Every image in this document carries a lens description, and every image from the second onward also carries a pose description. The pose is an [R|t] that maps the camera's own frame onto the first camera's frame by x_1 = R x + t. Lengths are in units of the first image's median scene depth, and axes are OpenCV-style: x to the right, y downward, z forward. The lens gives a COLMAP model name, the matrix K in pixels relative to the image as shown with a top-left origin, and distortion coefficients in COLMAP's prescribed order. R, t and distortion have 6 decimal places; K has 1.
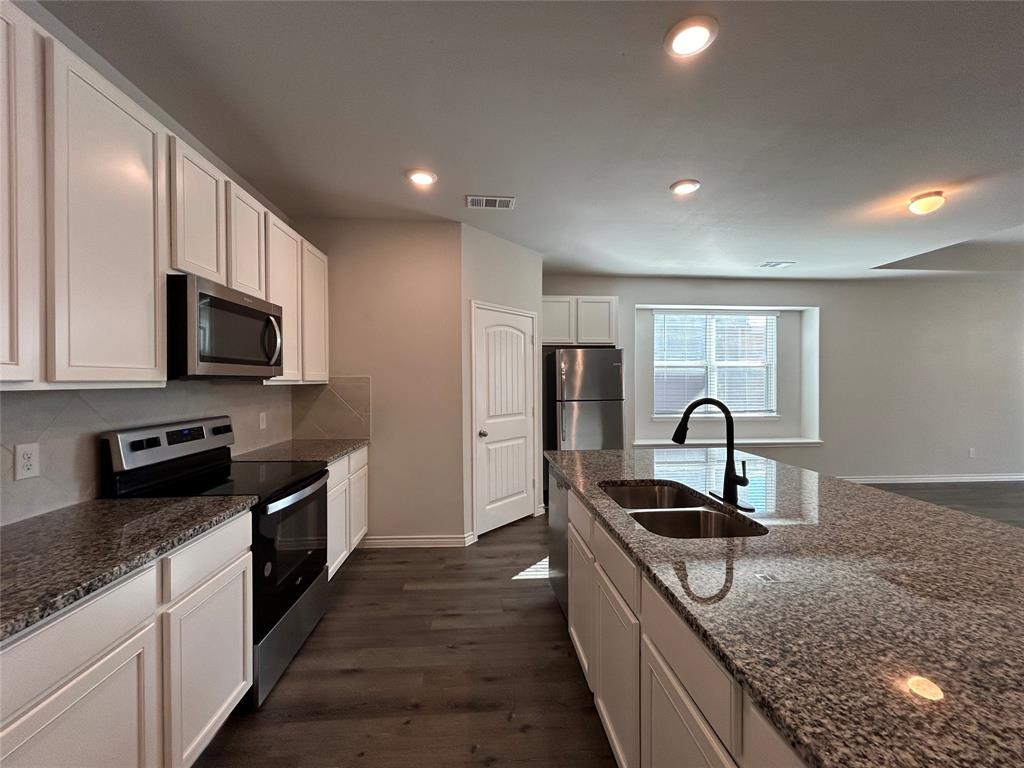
lens RADIAL K [[413.9, 0, 508.2], [0, 413.9, 384.7], [0, 0, 1]] dist [0.003392, -0.001013]
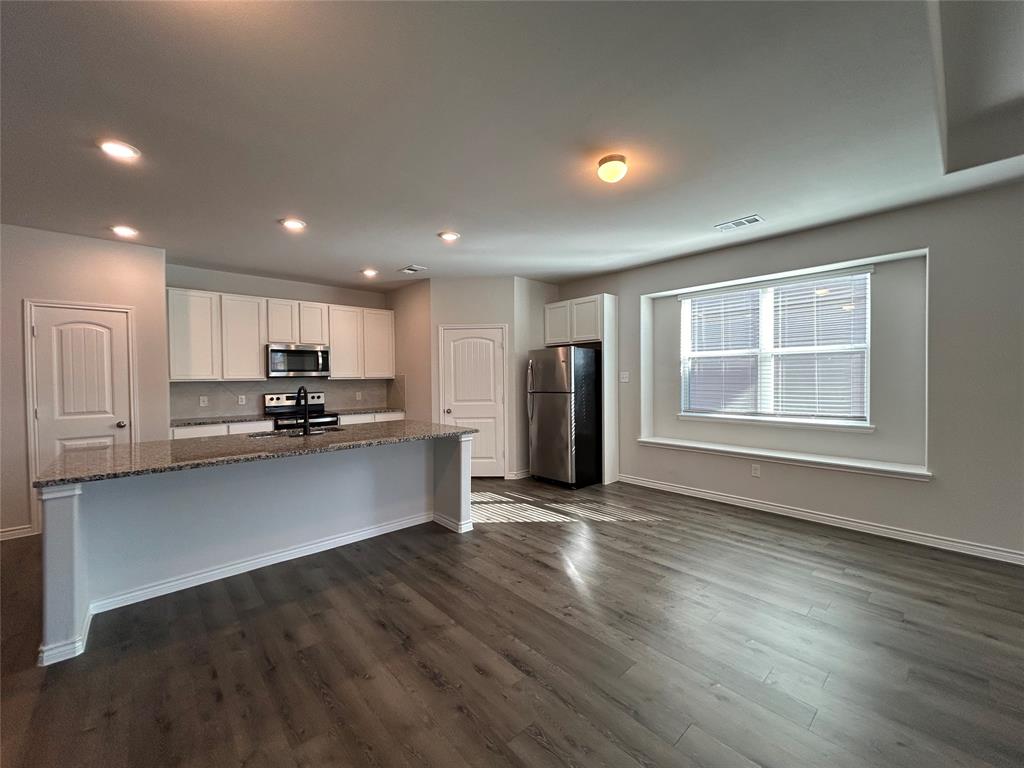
lens RADIAL K [[413.9, 0, 510.4], [0, 413.9, 385.5], [0, 0, 1]] dist [0.003392, -0.001013]
pose [[0.611796, 0.011643, -0.790930, 1.122072], [0.001986, 0.999866, 0.016255, -0.001002], [0.791013, -0.011515, 0.611690, 0.212871]]
